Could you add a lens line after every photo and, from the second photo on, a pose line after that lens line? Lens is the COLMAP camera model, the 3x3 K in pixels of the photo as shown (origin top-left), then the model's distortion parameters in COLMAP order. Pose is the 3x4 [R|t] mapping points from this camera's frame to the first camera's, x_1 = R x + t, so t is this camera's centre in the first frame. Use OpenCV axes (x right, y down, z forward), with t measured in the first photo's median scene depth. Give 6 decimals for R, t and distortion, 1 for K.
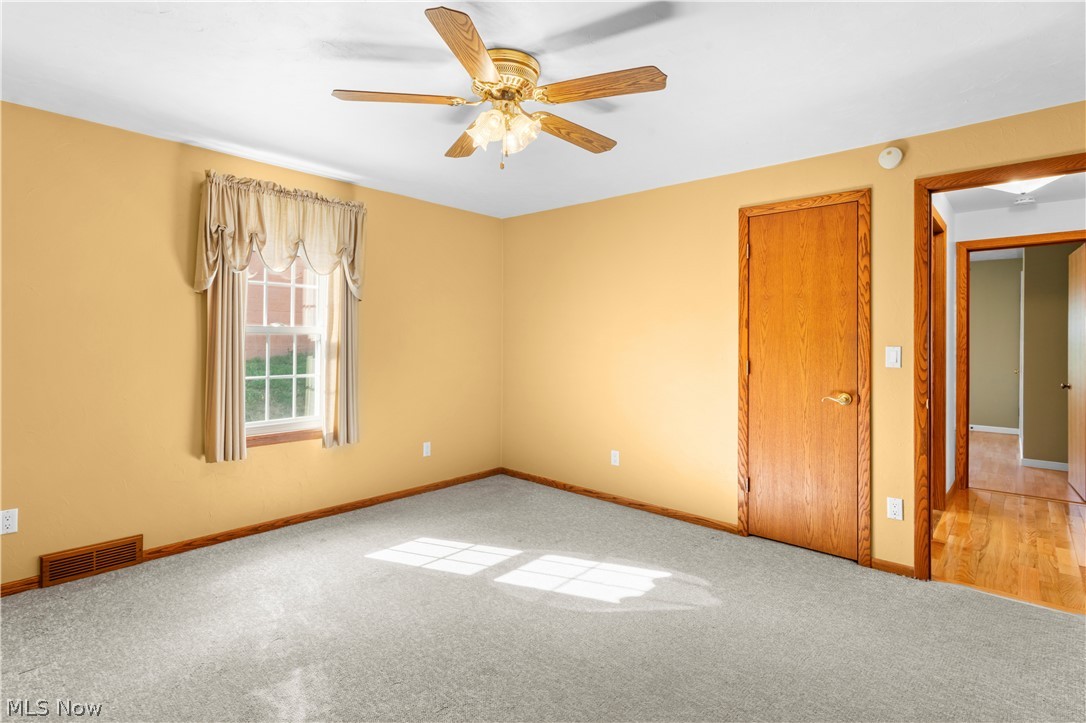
lens RADIAL K [[535.8, 0, 524.3], [0, 535.8, 341.4], [0, 0, 1]] dist [-0.000104, -0.000573]
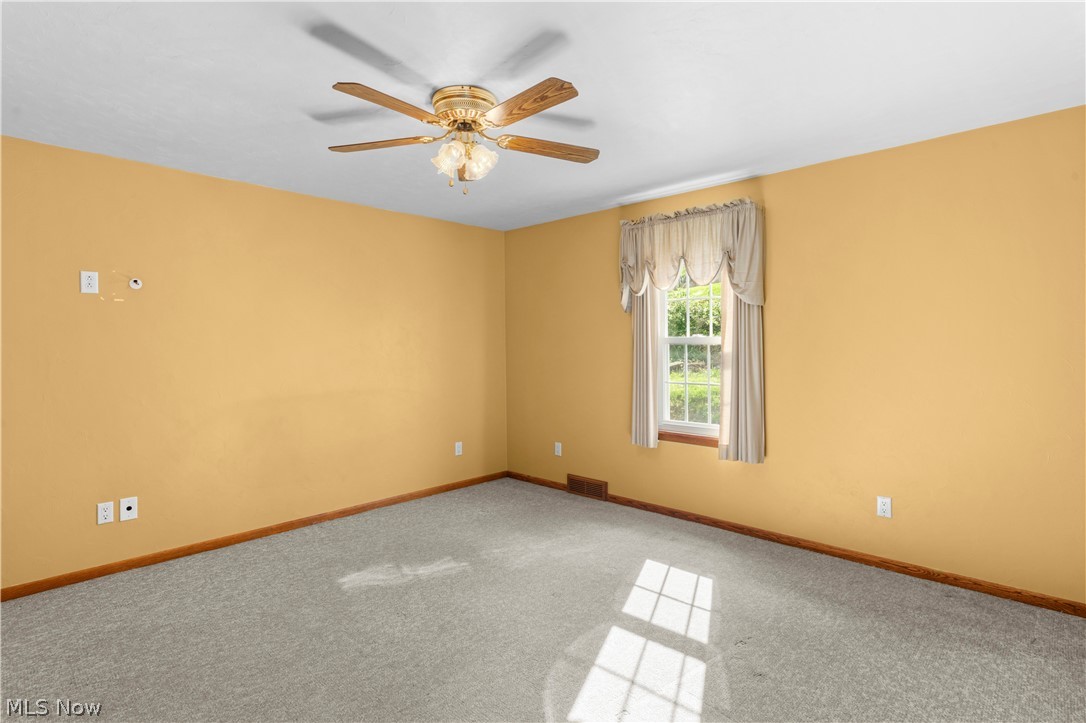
lens RADIAL K [[535.8, 0, 541.7], [0, 535.8, 352.4], [0, 0, 1]] dist [-0.000104, -0.000573]
pose [[-0.001088, 0.004869, -0.999988, 0.728406], [0.000265, 0.999988, 0.004869, -0.002998], [0.999999, -0.000260, -0.001089, 0.793853]]
